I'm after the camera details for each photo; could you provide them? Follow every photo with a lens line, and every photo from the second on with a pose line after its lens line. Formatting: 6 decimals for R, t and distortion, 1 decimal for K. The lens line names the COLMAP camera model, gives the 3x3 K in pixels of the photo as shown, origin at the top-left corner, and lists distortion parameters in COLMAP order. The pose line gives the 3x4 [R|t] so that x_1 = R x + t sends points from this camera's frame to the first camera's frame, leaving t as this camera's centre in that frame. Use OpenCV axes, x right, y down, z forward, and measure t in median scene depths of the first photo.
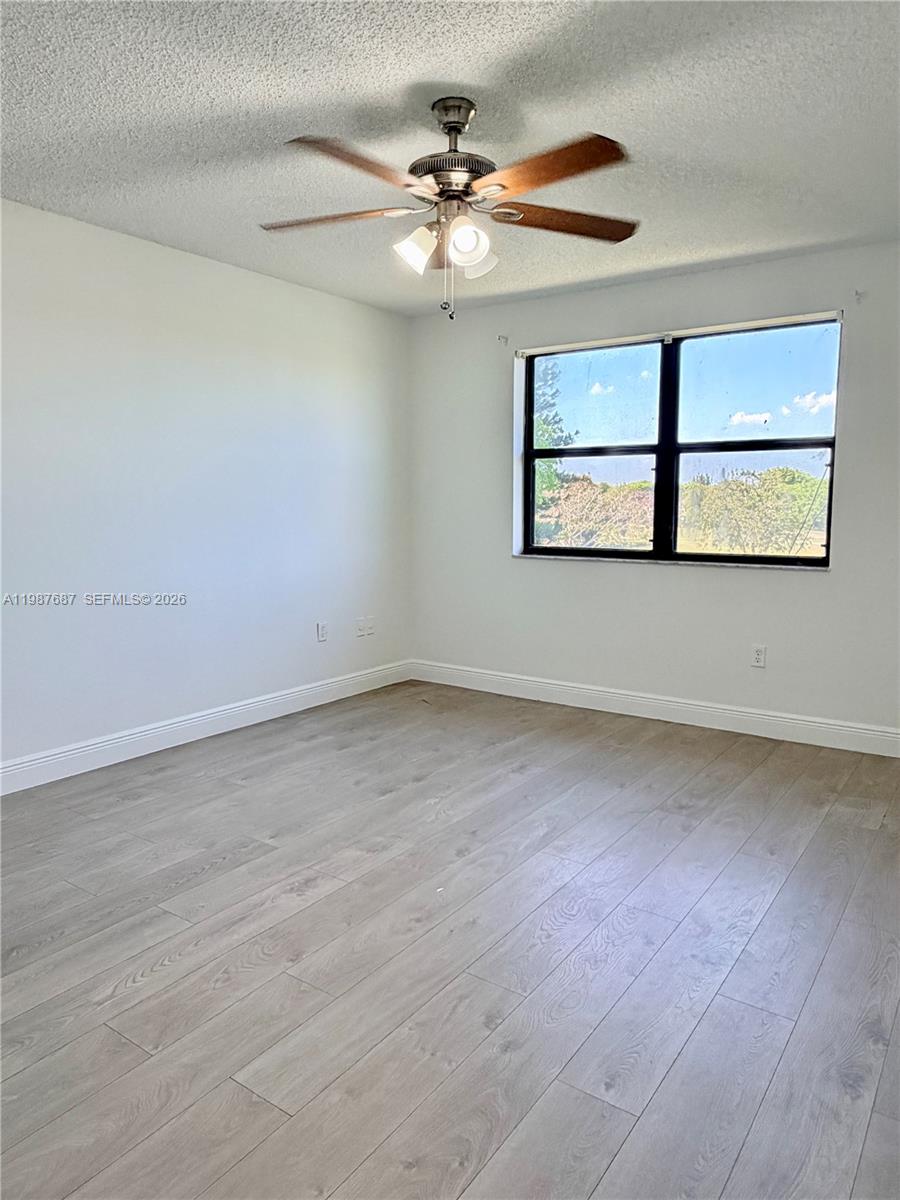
lens RADIAL K [[809.5, 0, 449.3], [0, 809.5, 596.0], [0, 0, 1]] dist [0.003253, 0.002687]
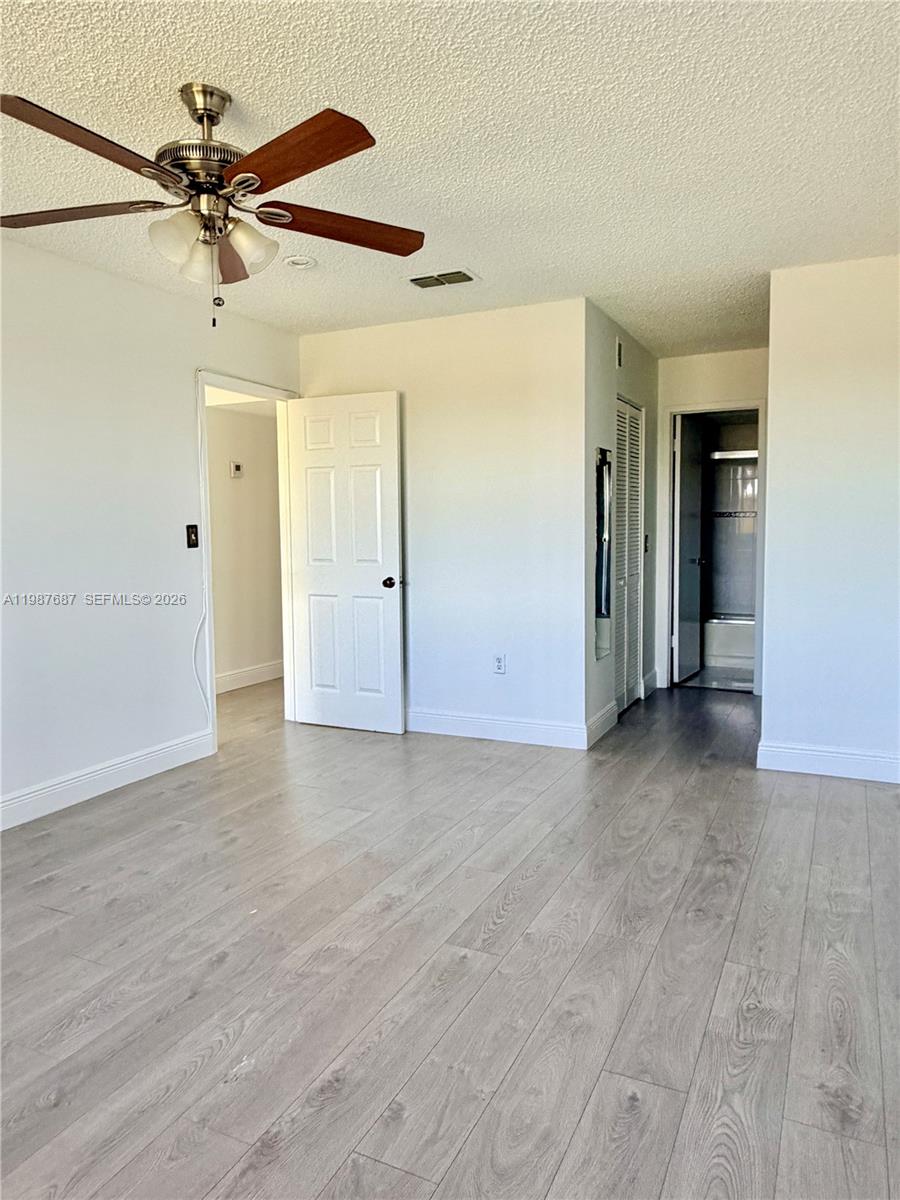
lens RADIAL K [[809.5, 0, 449.3], [0, 809.5, 596.0], [0, 0, 1]] dist [0.003253, 0.002687]
pose [[-0.987771, 0.022688, -0.154254, -0.081242], [-0.010333, 0.977654, 0.209966, -0.182625], [0.155571, 0.208992, -0.965464, 1.483775]]
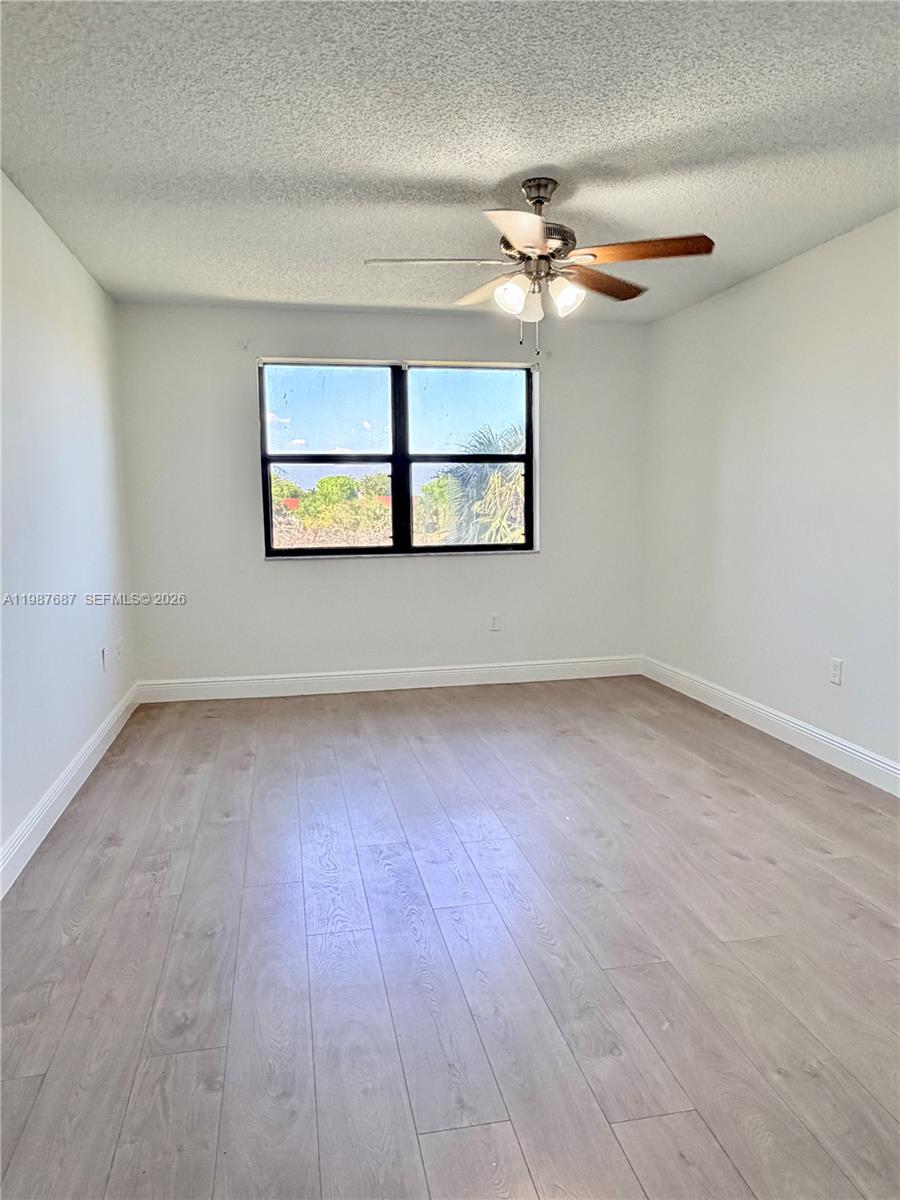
lens RADIAL K [[809.5, 0, 449.3], [0, 809.5, 596.0], [0, 0, 1]] dist [0.003253, 0.002687]
pose [[0.682537, -0.093268, 0.724875, -0.761649], [0.098021, 0.994545, 0.035670, -0.025672], [-0.724248, 0.046707, 0.687956, 0.206615]]
